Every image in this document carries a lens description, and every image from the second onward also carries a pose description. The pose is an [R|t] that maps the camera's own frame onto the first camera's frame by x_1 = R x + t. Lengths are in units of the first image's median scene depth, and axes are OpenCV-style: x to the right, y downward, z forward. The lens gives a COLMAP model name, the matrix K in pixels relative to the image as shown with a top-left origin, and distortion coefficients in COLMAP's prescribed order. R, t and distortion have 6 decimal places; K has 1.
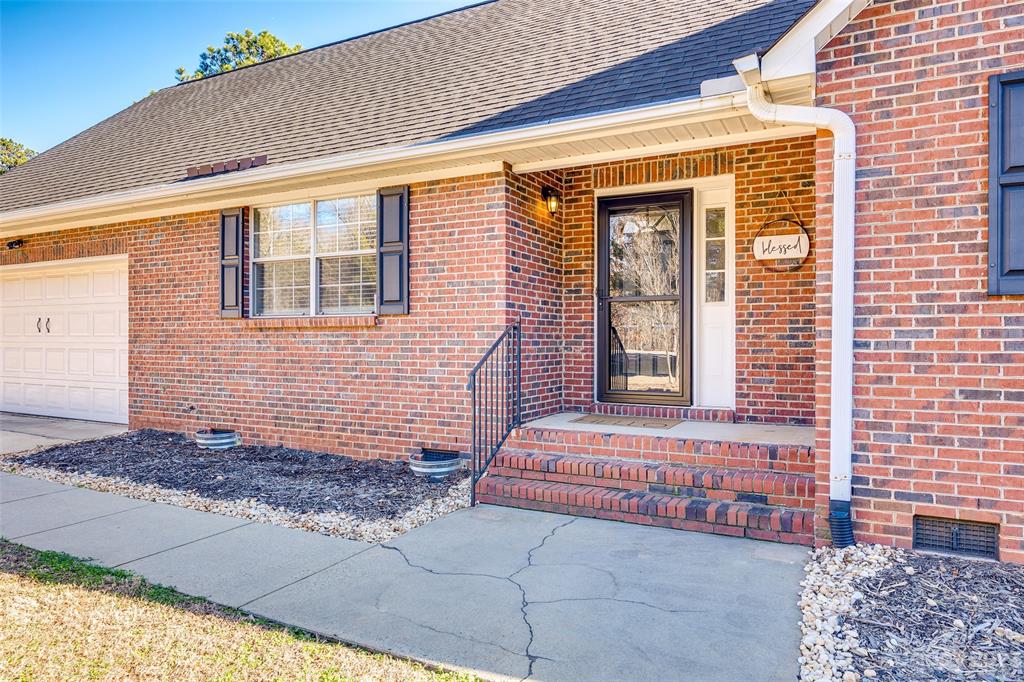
lens RADIAL K [[662.7, 0, 511.1], [0, 662.7, 338.3], [0, 0, 1]] dist [0.002806, 0.002185]
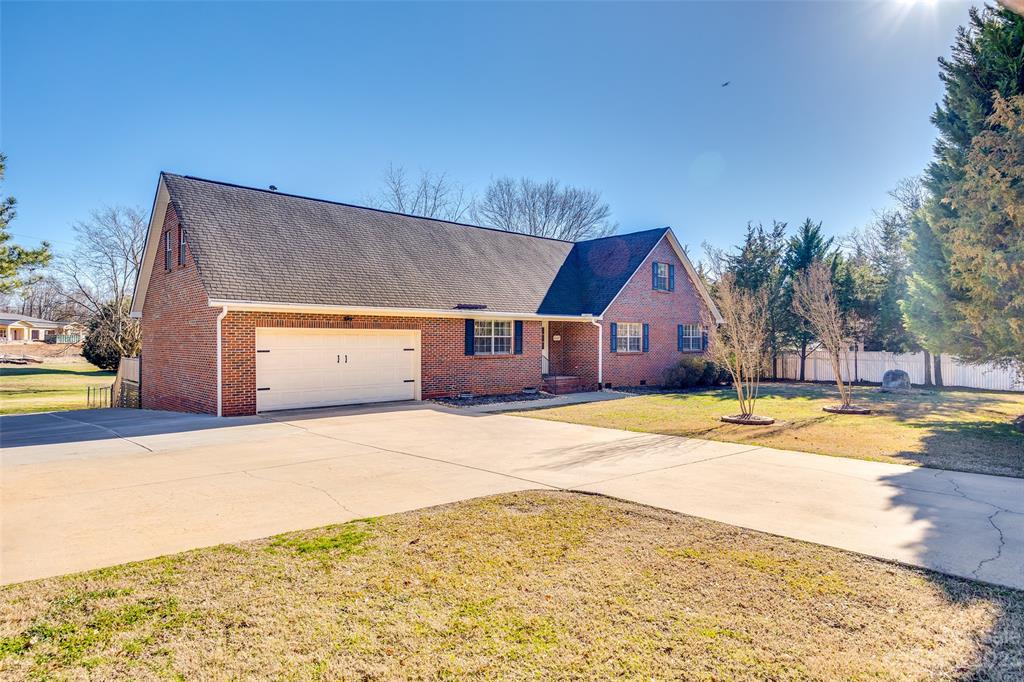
lens RADIAL K [[662.7, 0, 505.5], [0, 662.7, 340.2], [0, 0, 1]] dist [0.002806, 0.002185]
pose [[0.331490, -0.008061, 0.943424, -3.875061], [-0.007131, 0.999914, 0.011049, -0.159496], [-0.943432, -0.010390, 0.331404, -0.196889]]
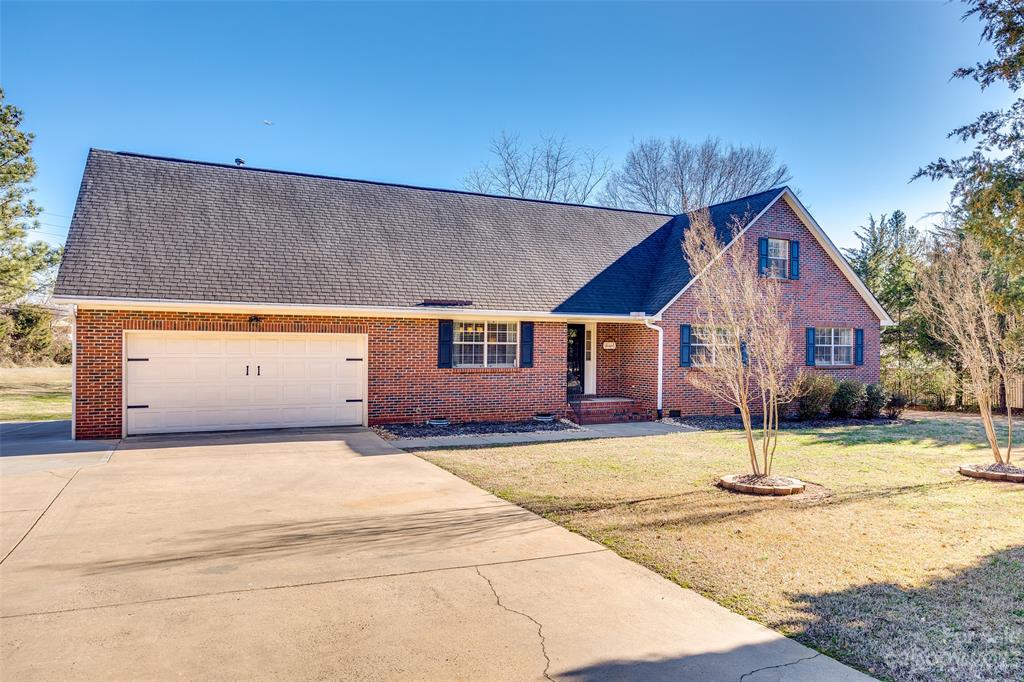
lens RADIAL K [[764.7, 0, 519.4], [0, 764.7, 341.7], [0, 0, 1]] dist [0.000879, -0.001219]
pose [[0.600193, -0.000070, 0.799855, -2.830601], [-0.012594, 0.999875, 0.009537, -0.177403], [-0.799756, -0.015797, 0.600117, -0.929750]]
